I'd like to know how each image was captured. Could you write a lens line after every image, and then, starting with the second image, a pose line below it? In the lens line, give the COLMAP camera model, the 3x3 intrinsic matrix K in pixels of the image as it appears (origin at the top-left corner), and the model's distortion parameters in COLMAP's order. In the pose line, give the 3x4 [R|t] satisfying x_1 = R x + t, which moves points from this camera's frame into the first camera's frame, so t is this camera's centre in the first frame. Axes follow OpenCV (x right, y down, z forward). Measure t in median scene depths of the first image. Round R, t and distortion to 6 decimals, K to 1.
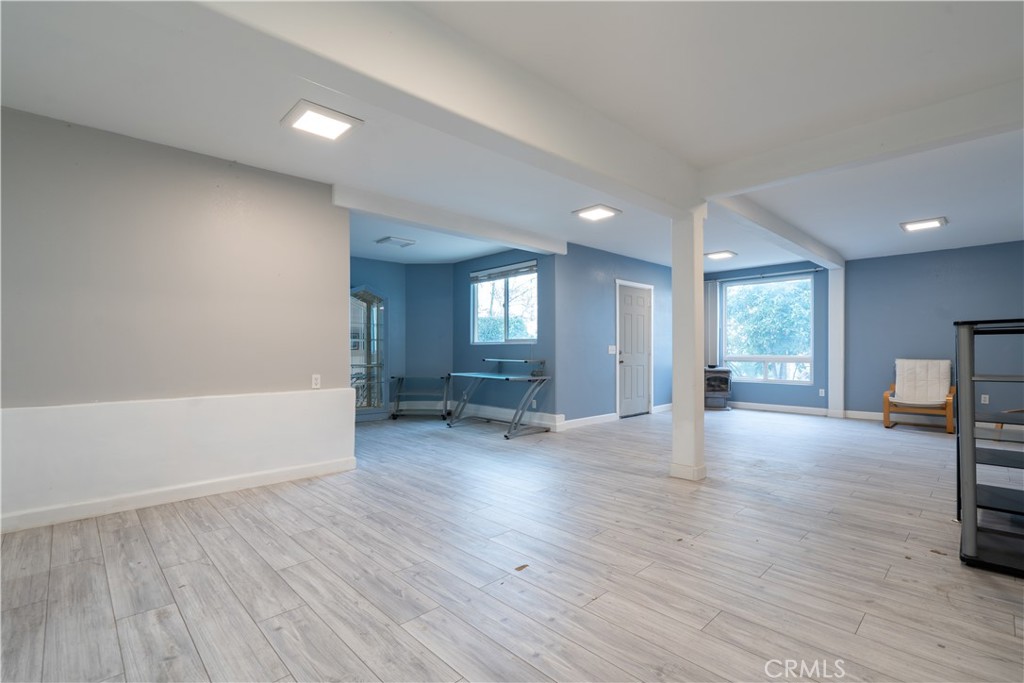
lens RADIAL K [[474.6, 0, 514.8], [0, 474.6, 345.0], [0, 0, 1]] dist [0.026563, 0.000101]
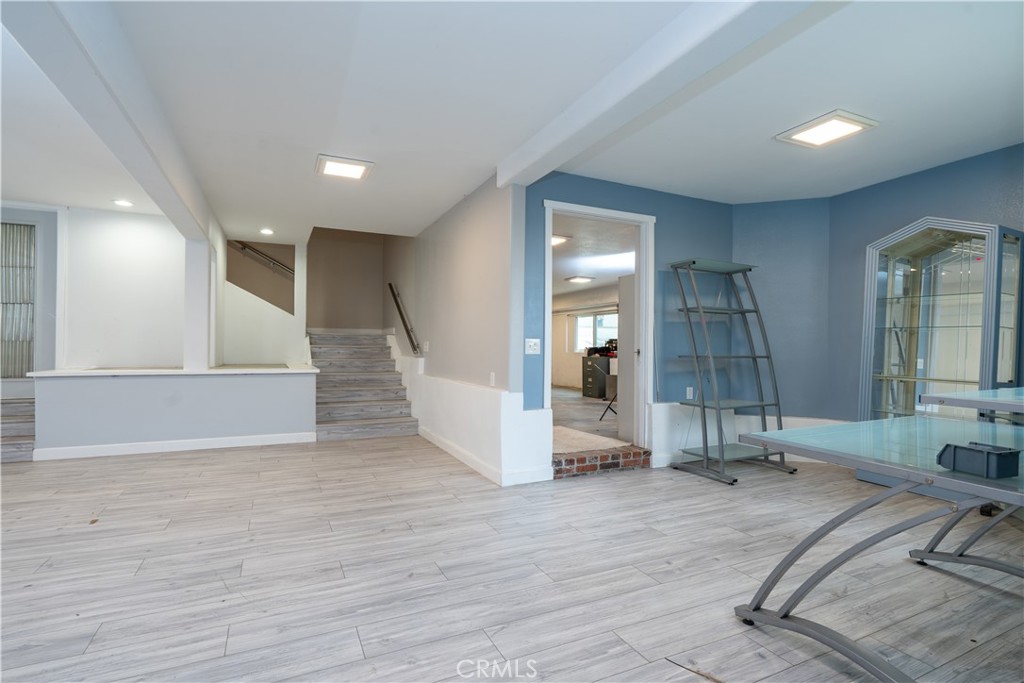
lens RADIAL K [[474.6, 0, 512.1], [0, 474.6, 341.0], [0, 0, 1]] dist [0.026563, 0.000101]
pose [[-0.322166, -0.012665, -0.946598, 0.604118], [0.003529, 0.999887, -0.014579, 0.018933], [0.946677, -0.008037, -0.322085, 1.711319]]
